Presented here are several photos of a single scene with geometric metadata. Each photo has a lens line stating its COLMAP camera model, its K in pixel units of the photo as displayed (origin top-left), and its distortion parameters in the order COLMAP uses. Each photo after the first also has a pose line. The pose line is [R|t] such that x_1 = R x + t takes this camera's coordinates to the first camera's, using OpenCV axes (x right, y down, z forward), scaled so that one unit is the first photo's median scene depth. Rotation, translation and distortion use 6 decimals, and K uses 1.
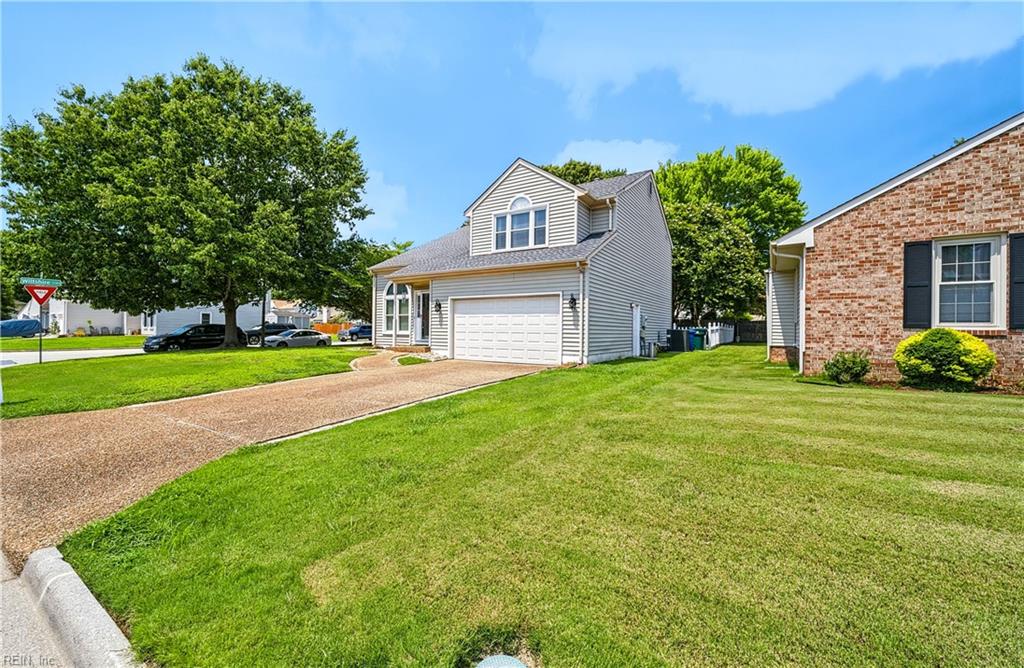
lens RADIAL K [[402.9, 0, 506.6], [0, 402.9, 332.8], [0, 0, 1]] dist [0.000089, 0.000156]
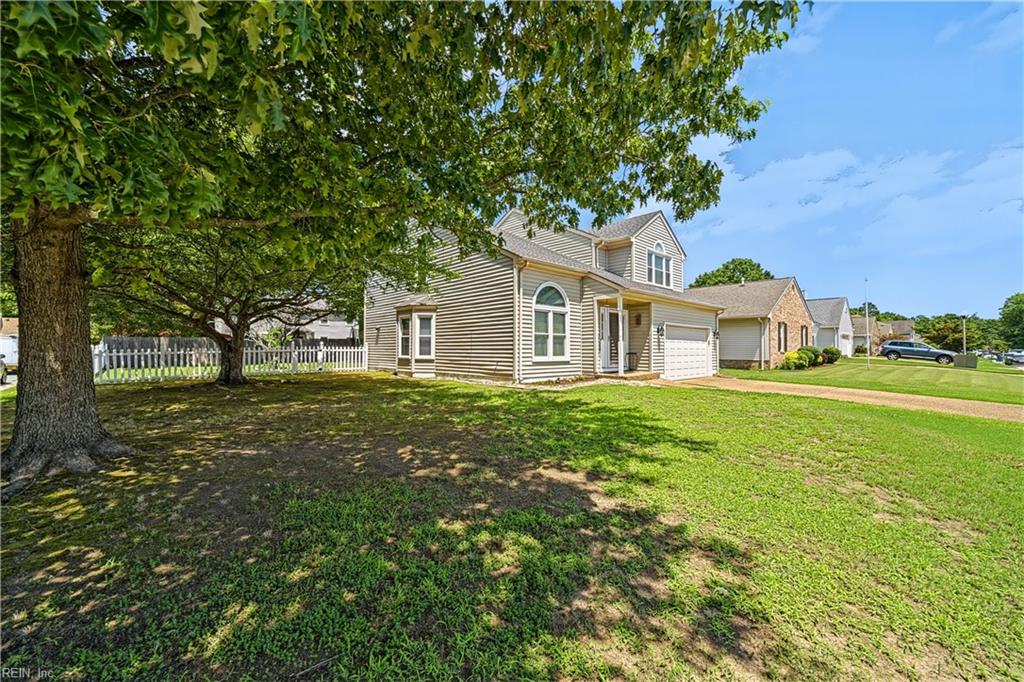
lens RADIAL K [[405.2, 0, 513.2], [0, 405.2, 339.3], [0, 0, 1]] dist [0.001854, 0.000009]
pose [[0.243970, 0.016930, 0.969635, -1.271936], [0.007058, 0.999790, -0.019232, -0.027985], [-0.969757, 0.011535, 0.243799, 1.153106]]
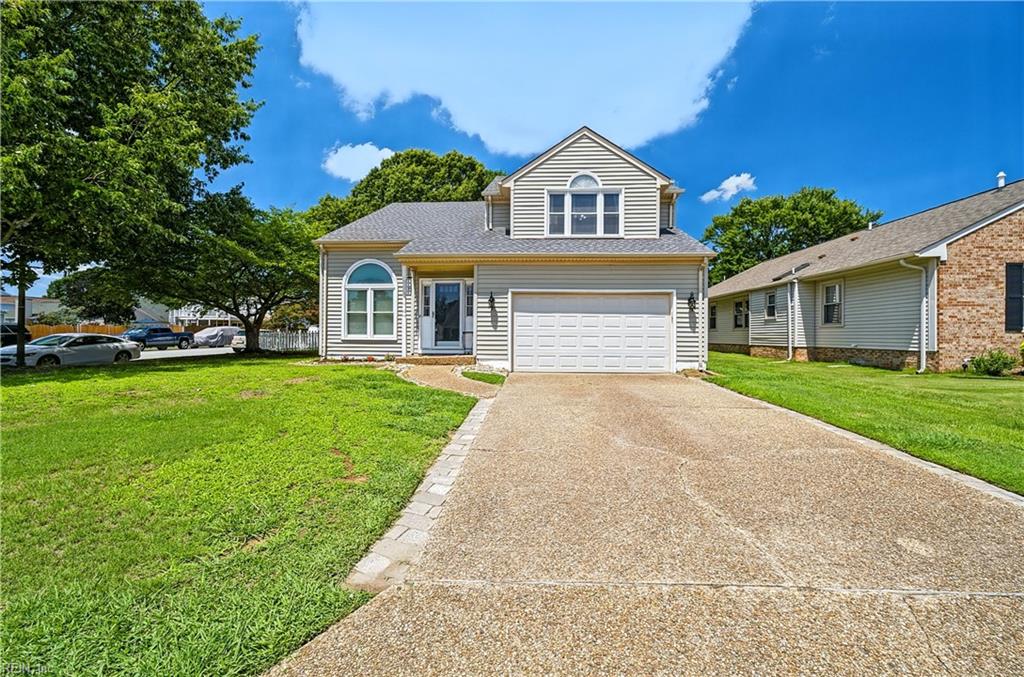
lens RADIAL K [[405.2, 0, 515.1], [0, 405.2, 336.7], [0, 0, 1]] dist [0.001854, 0.000009]
pose [[0.870978, -0.005365, 0.491293, -0.516975], [0.005584, 0.999984, 0.001020, -0.001478], [-0.491290, 0.001855, 0.870994, 0.343199]]
